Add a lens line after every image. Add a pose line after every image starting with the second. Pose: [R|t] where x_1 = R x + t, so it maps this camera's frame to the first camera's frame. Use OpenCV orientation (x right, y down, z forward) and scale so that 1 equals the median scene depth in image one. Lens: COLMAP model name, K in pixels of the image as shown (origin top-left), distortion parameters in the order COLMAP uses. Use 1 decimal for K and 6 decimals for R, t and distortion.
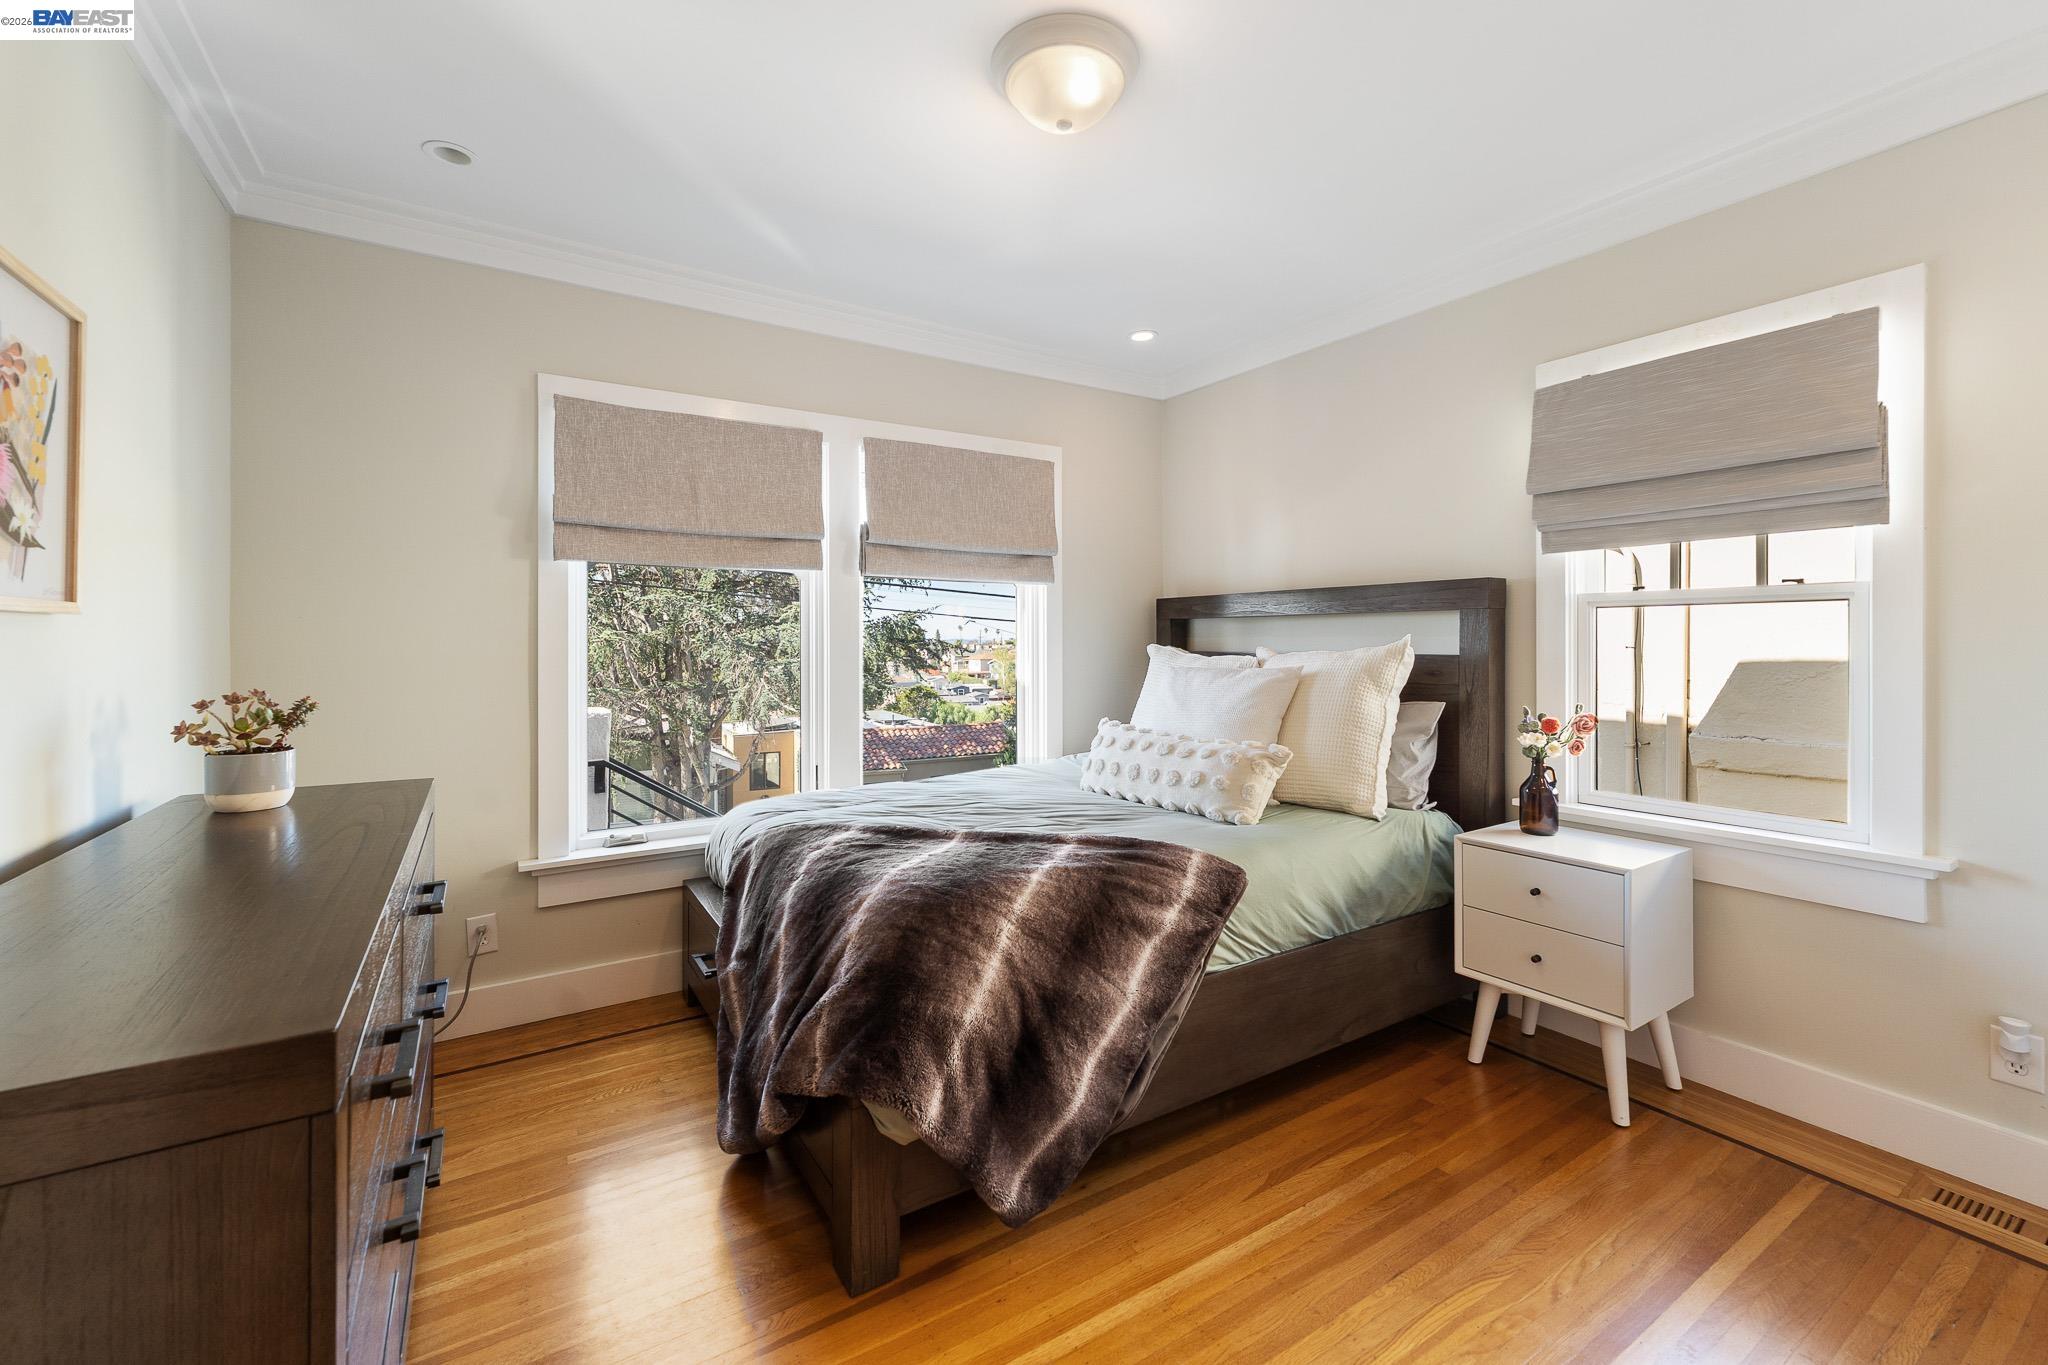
lens RADIAL K [[839.1, 0, 1017.7], [0, 839.1, 645.4], [0, 0, 1]] dist [-0.001448, -0.000581]
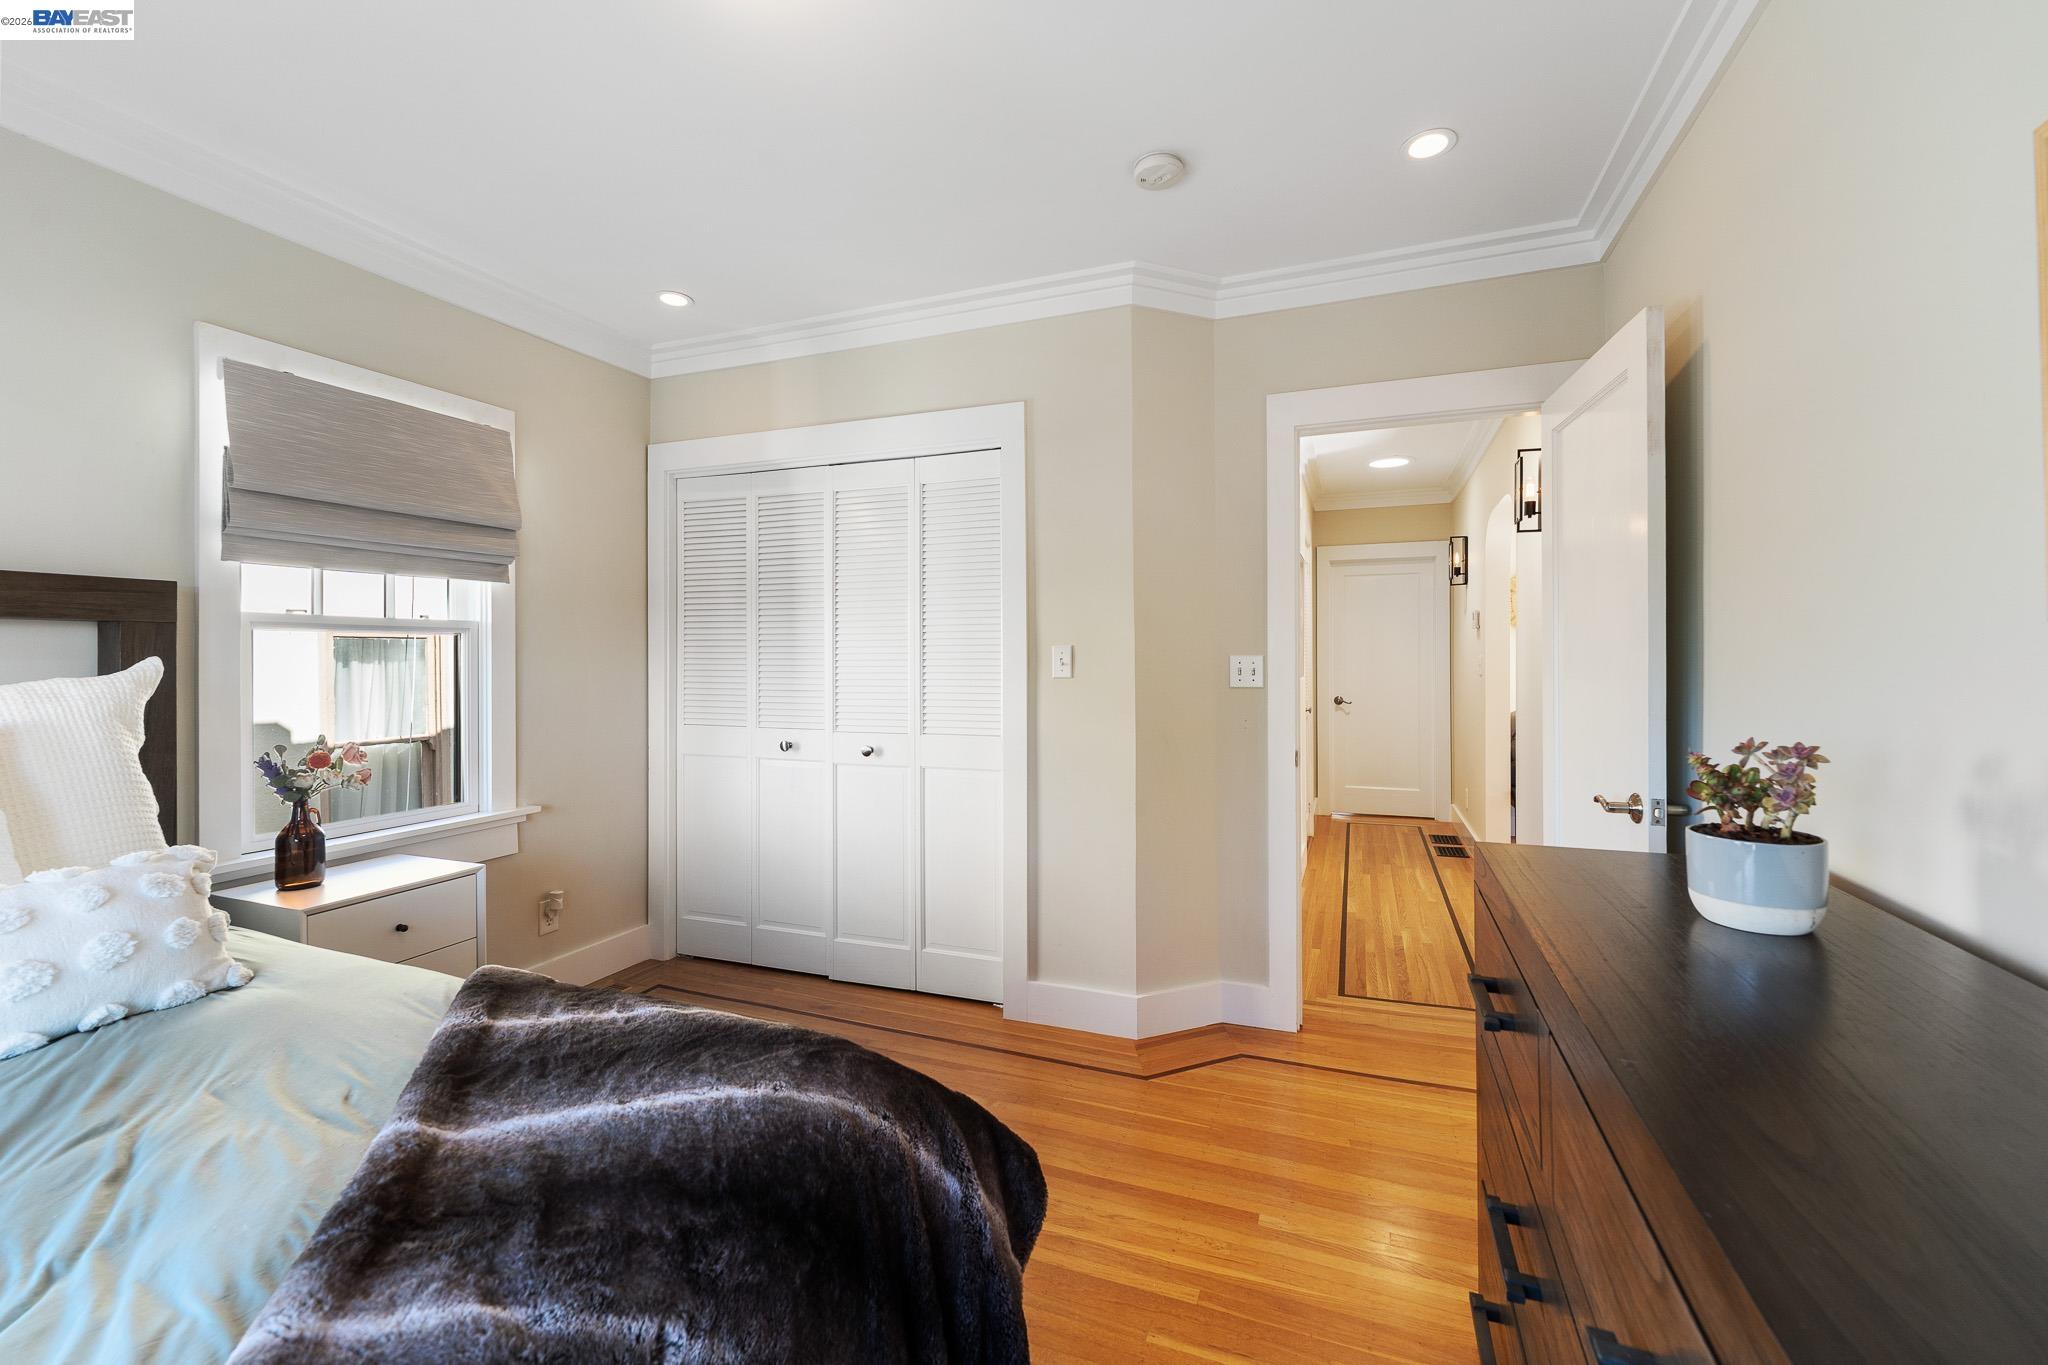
lens RADIAL K [[911.9, 0, 1025.7], [0, 911.9, 662.6], [0, 0, 1]] dist [-0.000151, -0.000109]
pose [[-0.575798, 0.001755, 0.817590, -0.594992], [0.006314, 0.999977, 0.002301, -0.004366], [-0.817568, 0.006487, -0.575796, 0.913623]]
